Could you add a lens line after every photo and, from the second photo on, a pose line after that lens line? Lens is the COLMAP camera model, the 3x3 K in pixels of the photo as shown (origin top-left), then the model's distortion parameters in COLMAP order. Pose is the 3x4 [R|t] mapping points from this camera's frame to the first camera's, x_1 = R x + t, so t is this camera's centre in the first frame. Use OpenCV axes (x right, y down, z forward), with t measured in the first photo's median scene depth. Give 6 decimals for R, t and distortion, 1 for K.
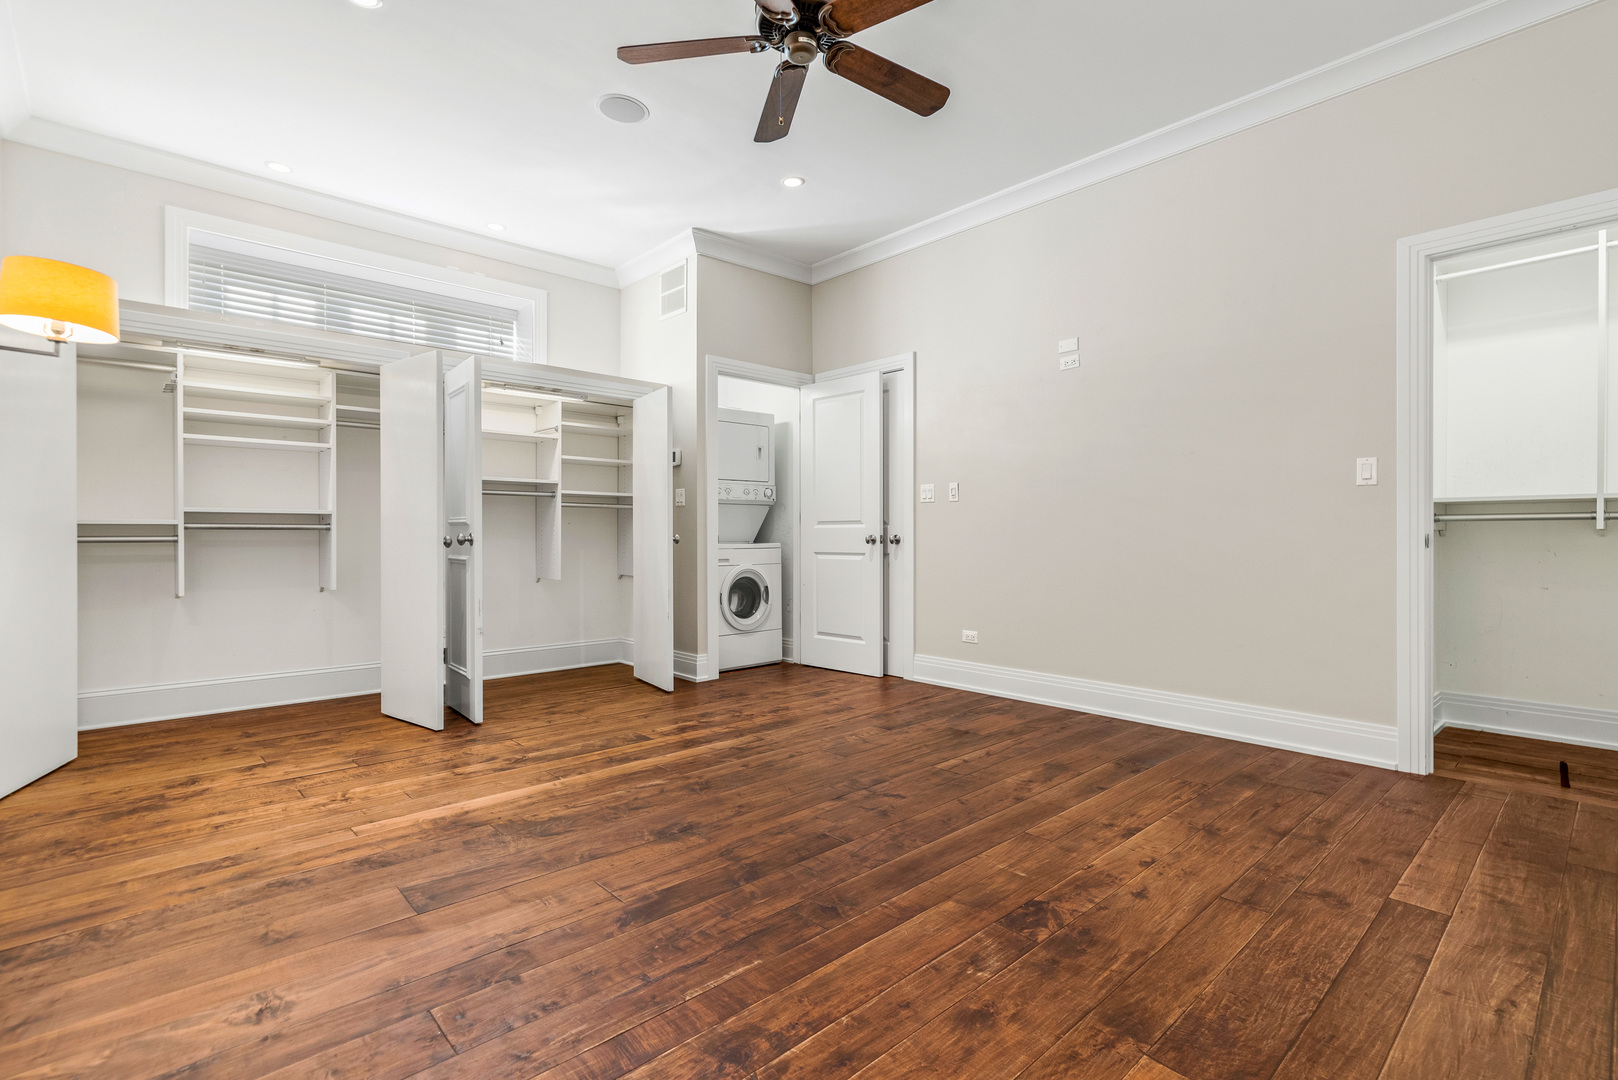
lens RADIAL K [[749.0, 0, 823.8], [0, 749.0, 540.8], [0, 0, 1]] dist [-0.001246, -0.001383]
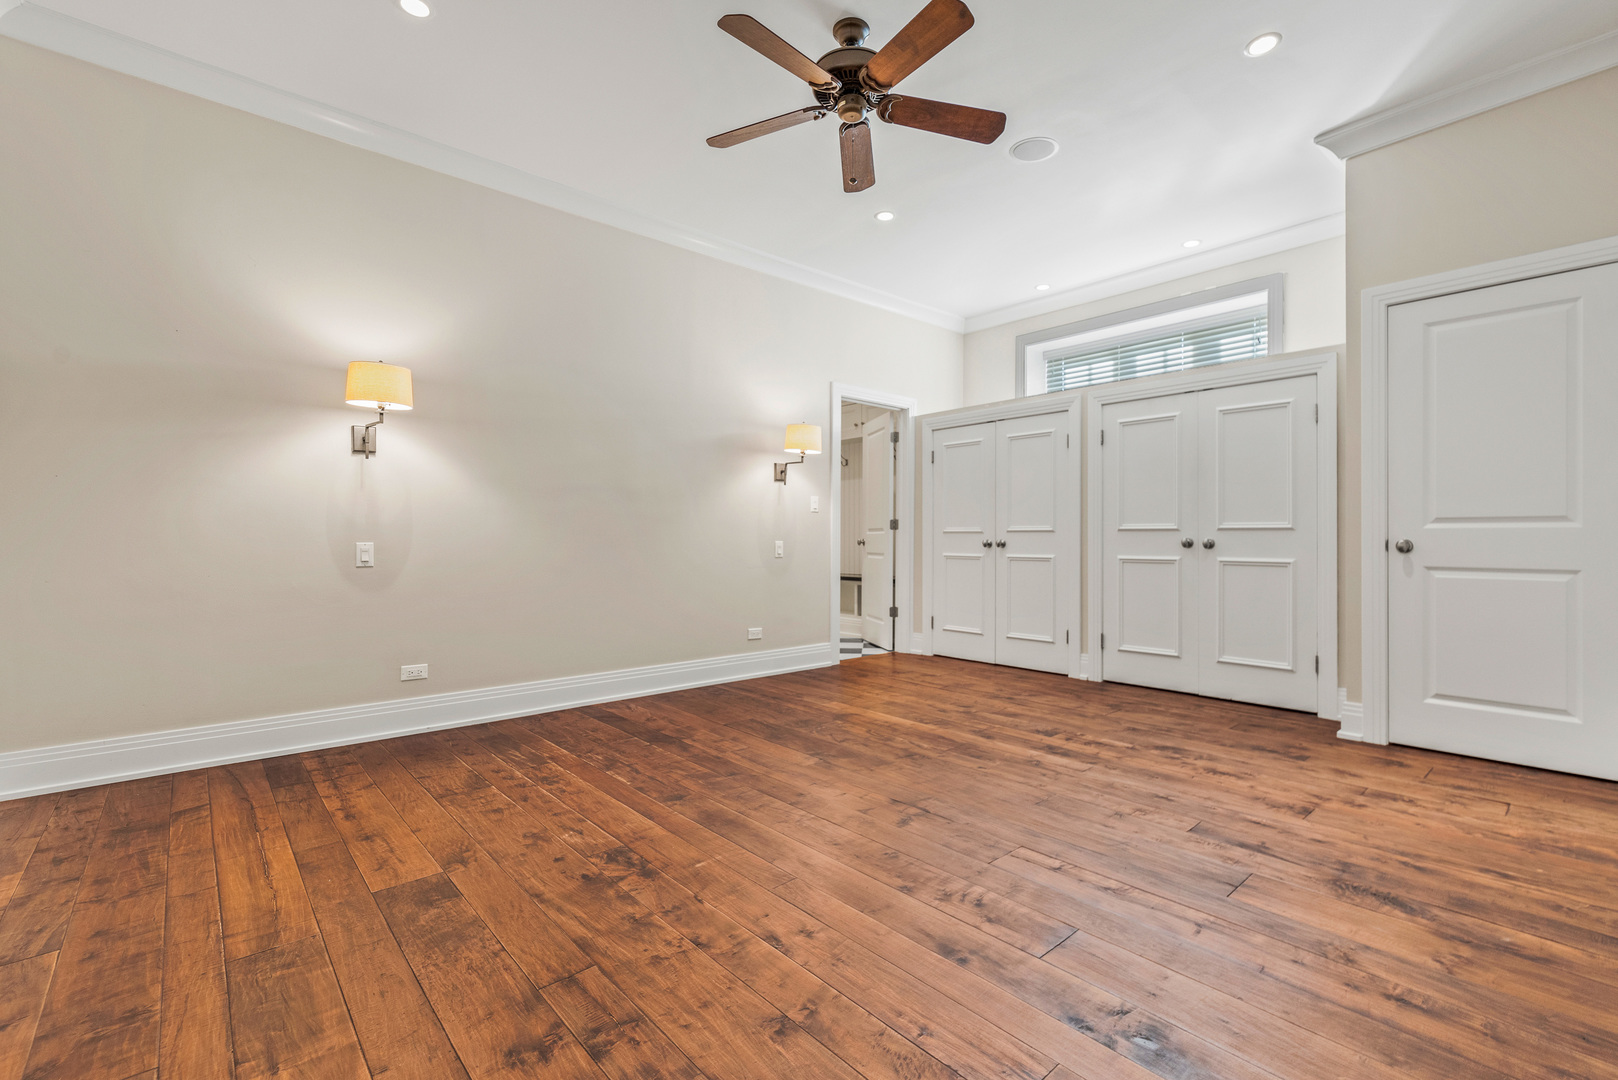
lens RADIAL K [[711.0, 0, 853.0], [0, 711.0, 529.9], [0, 0, 1]] dist [0.007633, -0.000834]
pose [[0.003038, -0.011217, -0.999932, 0.696759], [-0.006989, 0.999912, -0.011238, -0.007385], [0.999971, 0.007023, 0.002959, 0.664697]]
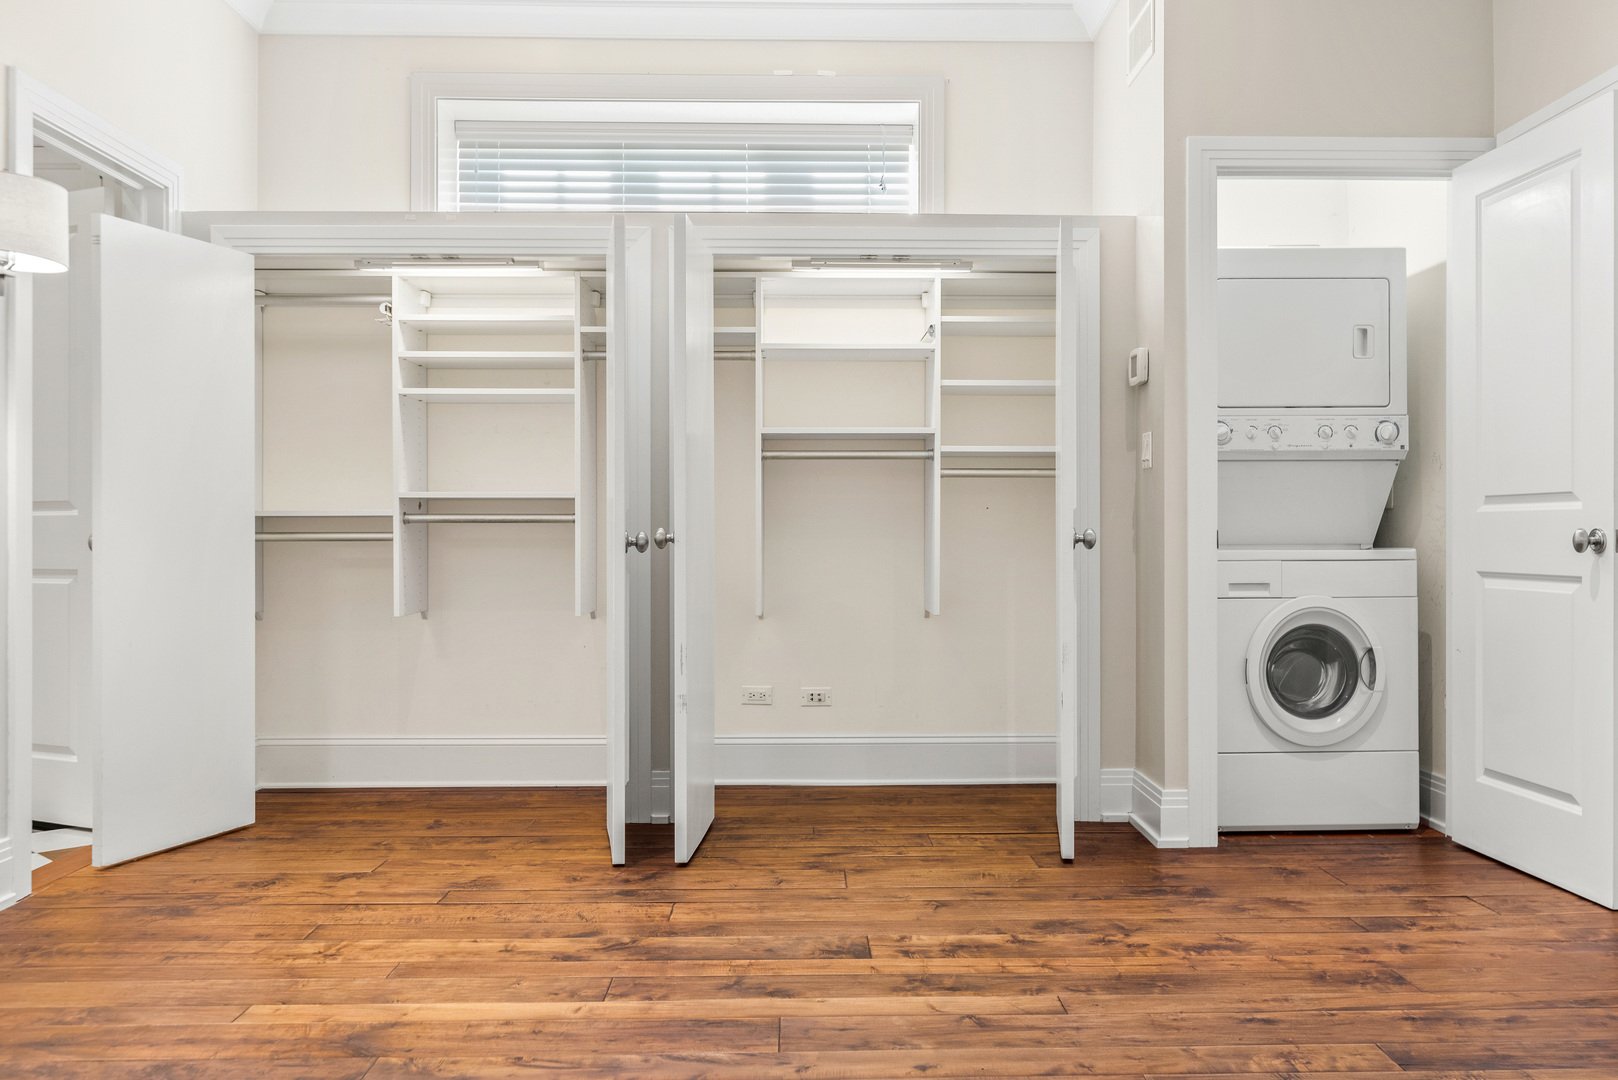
lens RADIAL K [[1344.7, 0, 822.8], [0, 1344.7, 537.8], [0, 0, 1]] dist [-0.002595, -0.007926]
pose [[0.747567, 0.003451, -0.664178, 0.293457], [-0.003911, 0.999992, 0.000793, -0.003576], [0.664175, 0.002005, 0.747574, 0.310097]]
